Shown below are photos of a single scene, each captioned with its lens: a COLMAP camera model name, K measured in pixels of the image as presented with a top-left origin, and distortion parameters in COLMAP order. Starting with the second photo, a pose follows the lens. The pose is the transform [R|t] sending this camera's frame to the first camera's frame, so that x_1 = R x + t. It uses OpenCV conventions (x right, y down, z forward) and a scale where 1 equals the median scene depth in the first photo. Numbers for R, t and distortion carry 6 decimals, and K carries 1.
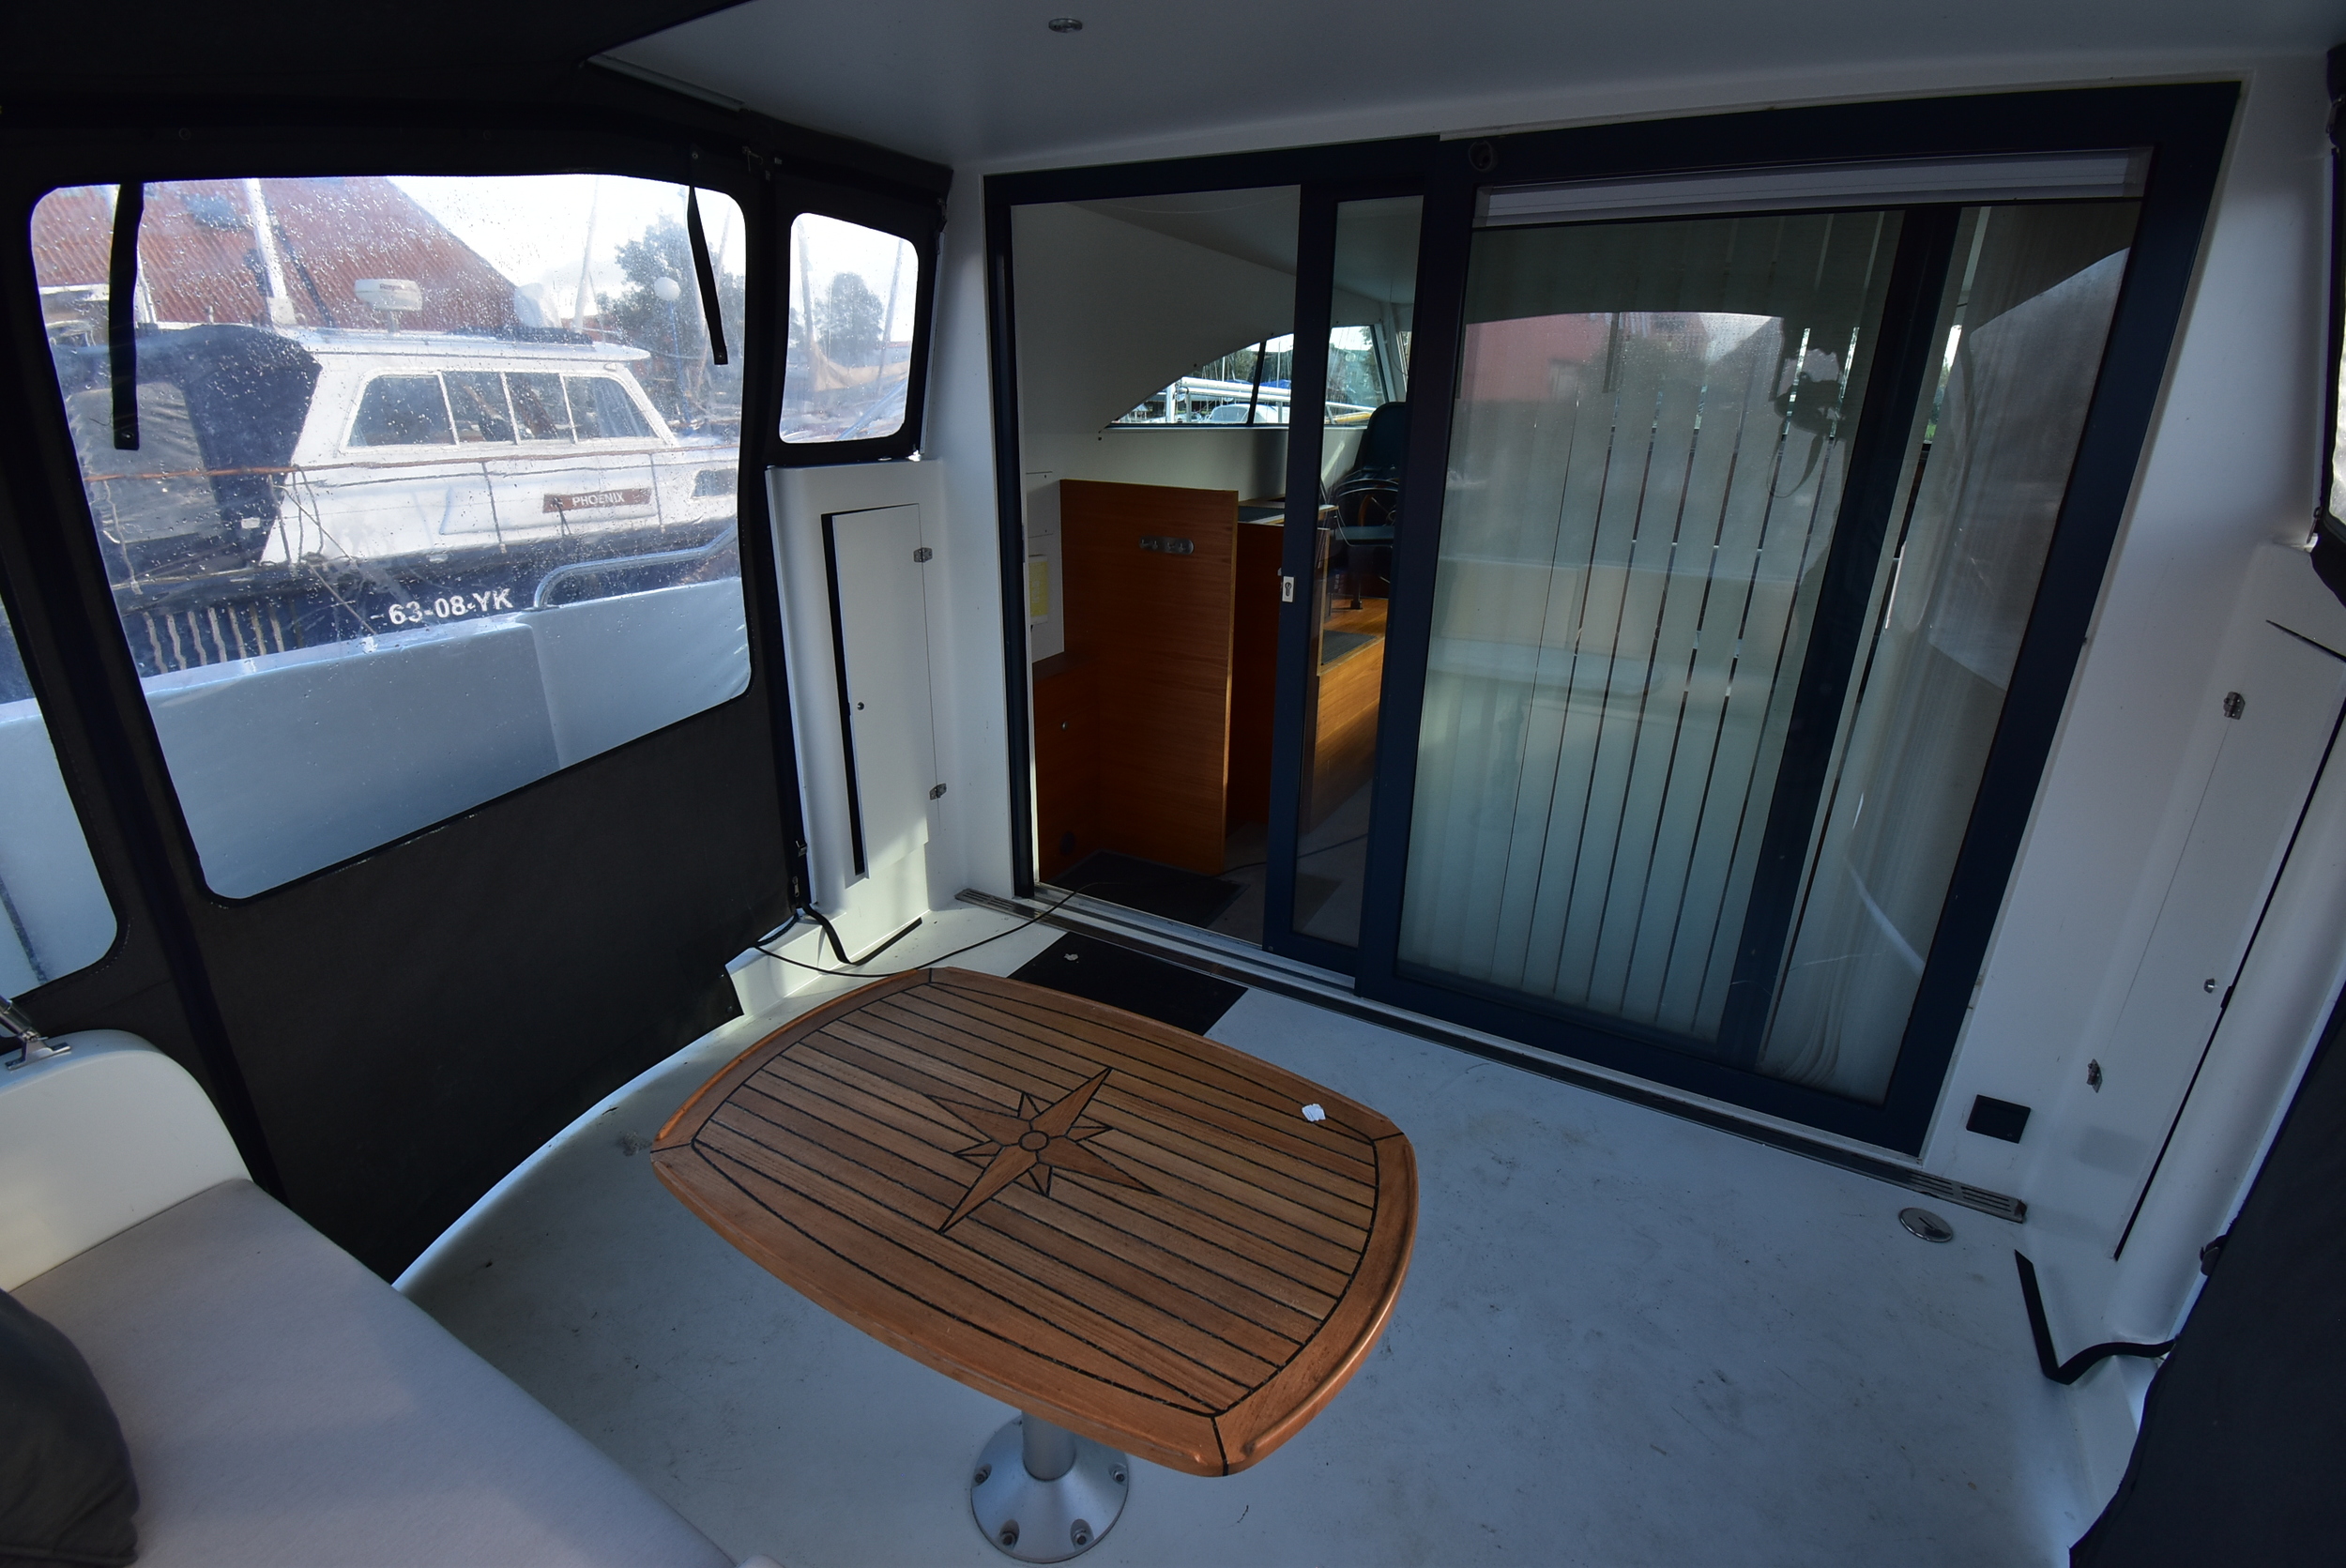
lens RADIAL K [[1043.3, 0, 1173.0], [0, 1043.3, 784.0], [0, 0, 1]] dist [0.020675, -0.023489]
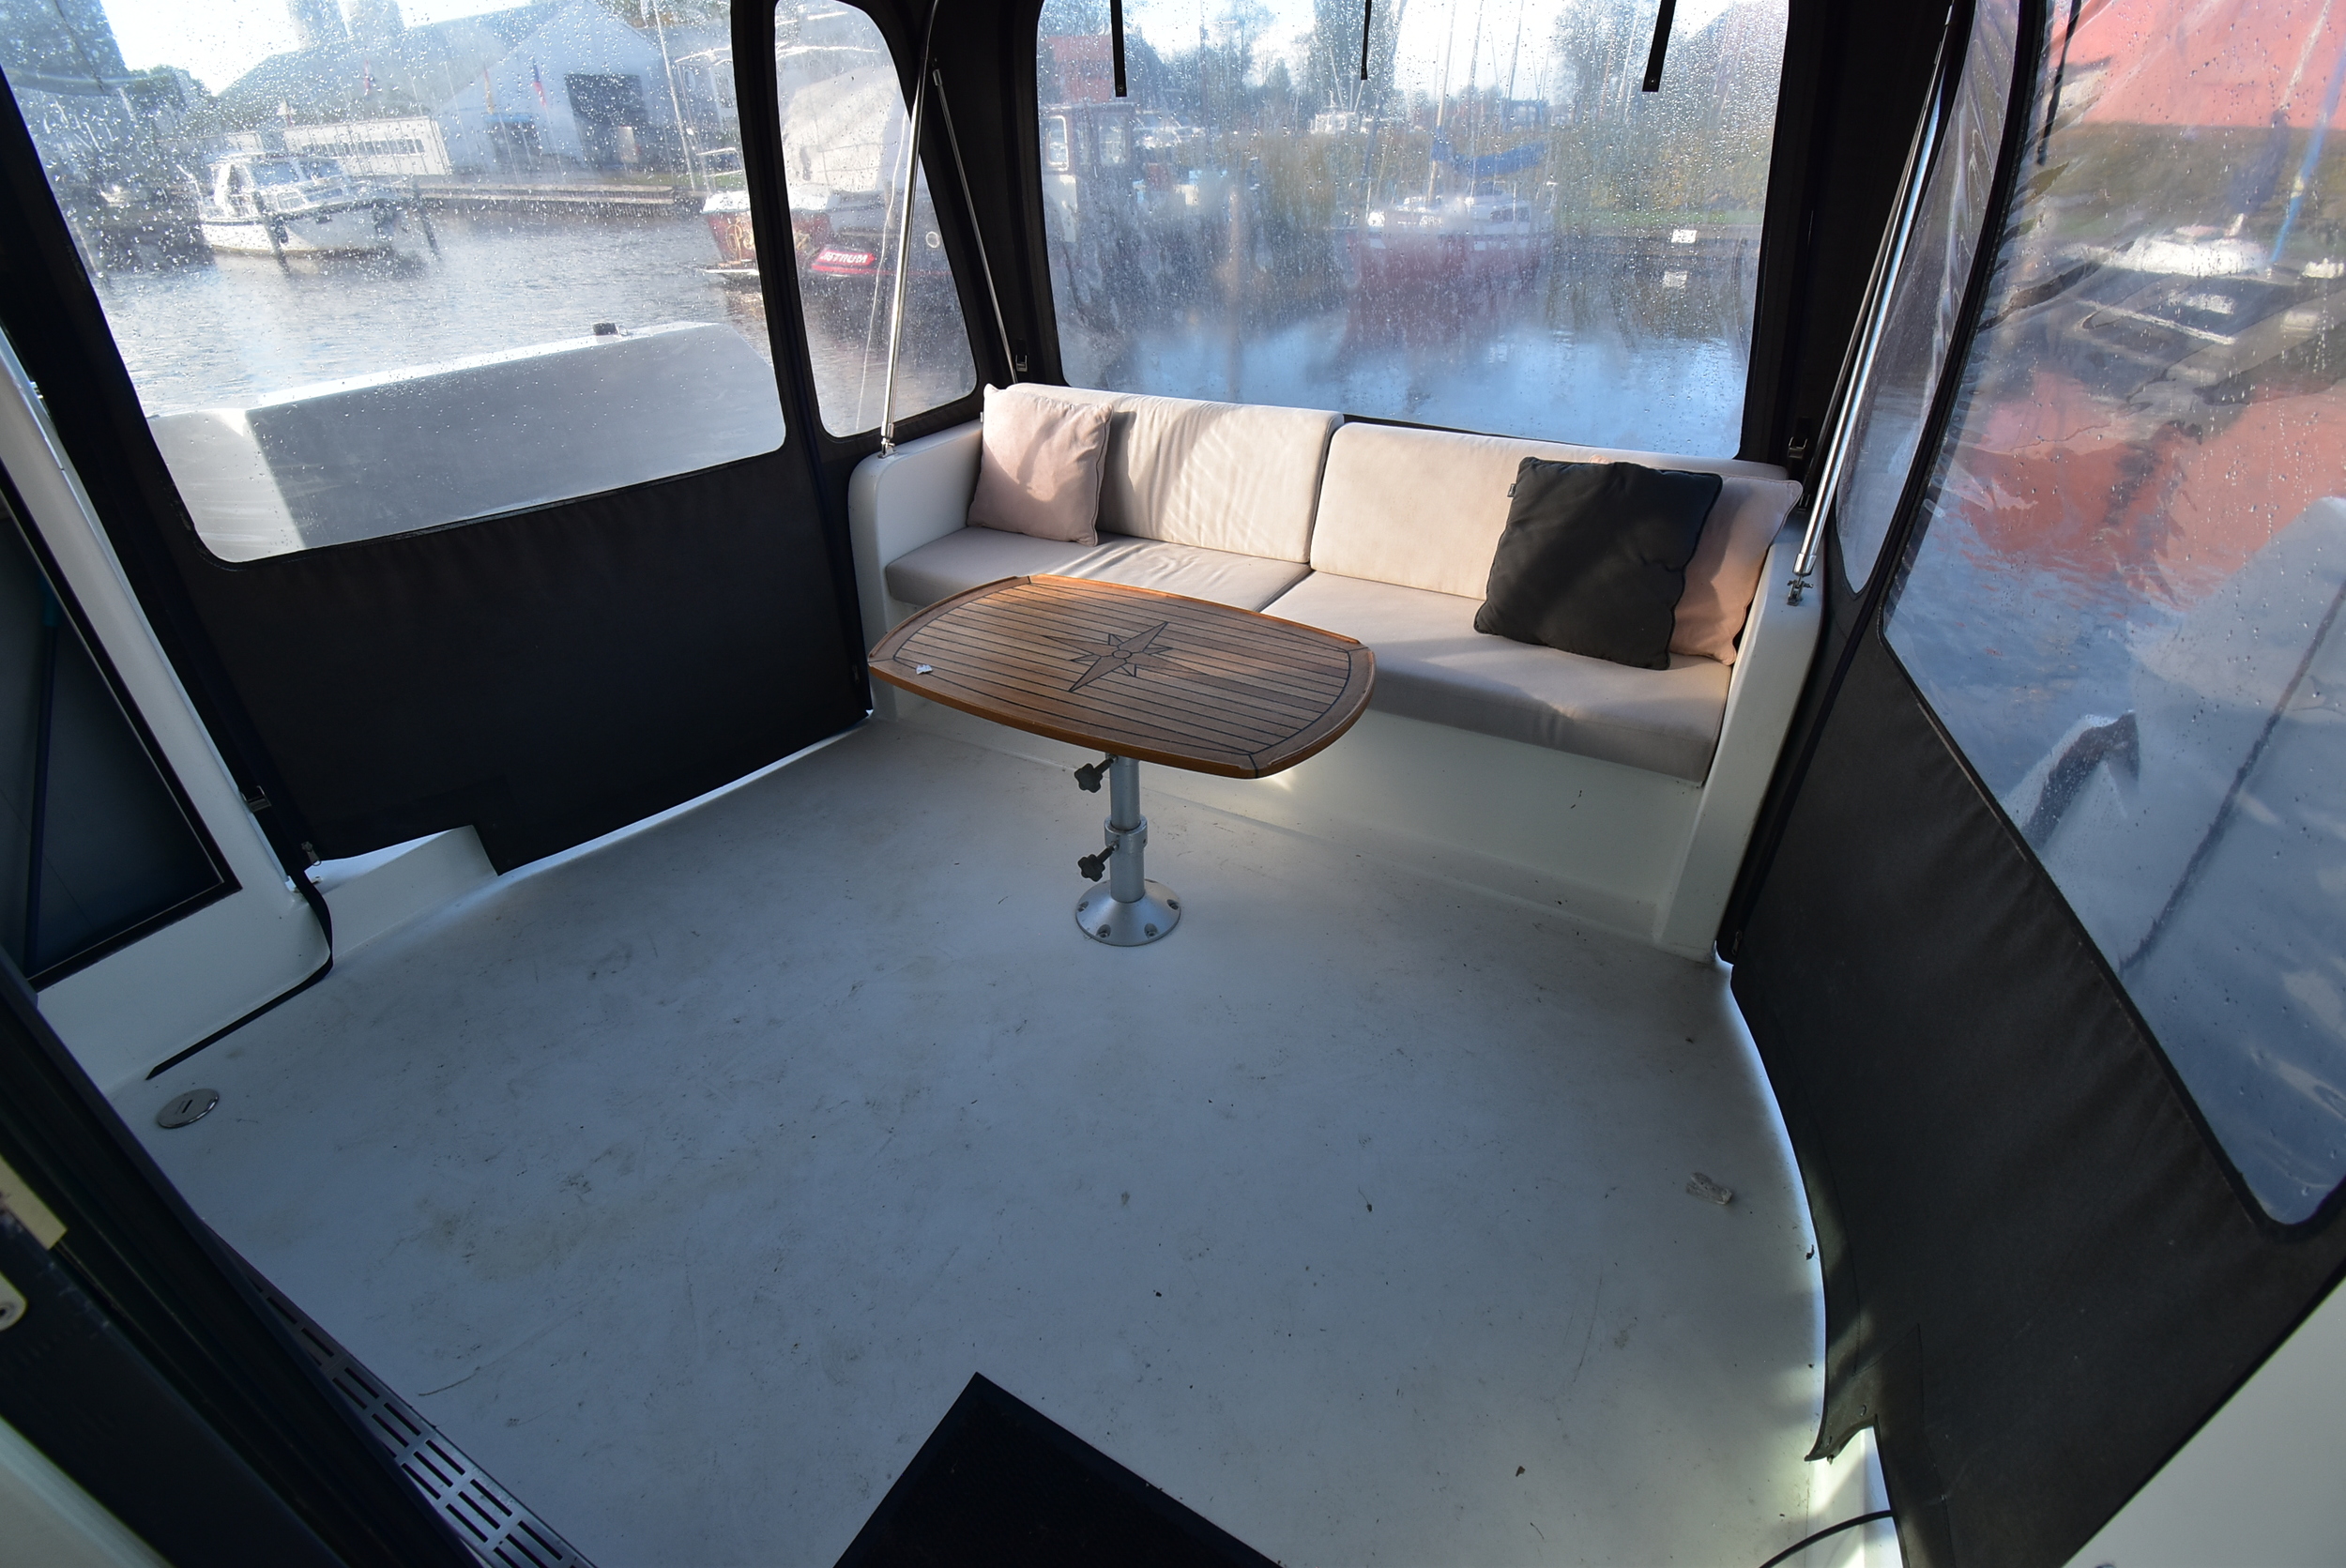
lens RADIAL K [[1047.7, 0, 1173.1], [0, 1047.7, 787.7], [0, 0, 1]] dist [-0.000226, -0.000168]
pose [[-0.999879, -0.003129, -0.015254, -0.183527], [-0.013996, 0.609977, 0.792296, -0.729365], [0.006826, 0.792413, -0.609947, 2.060172]]
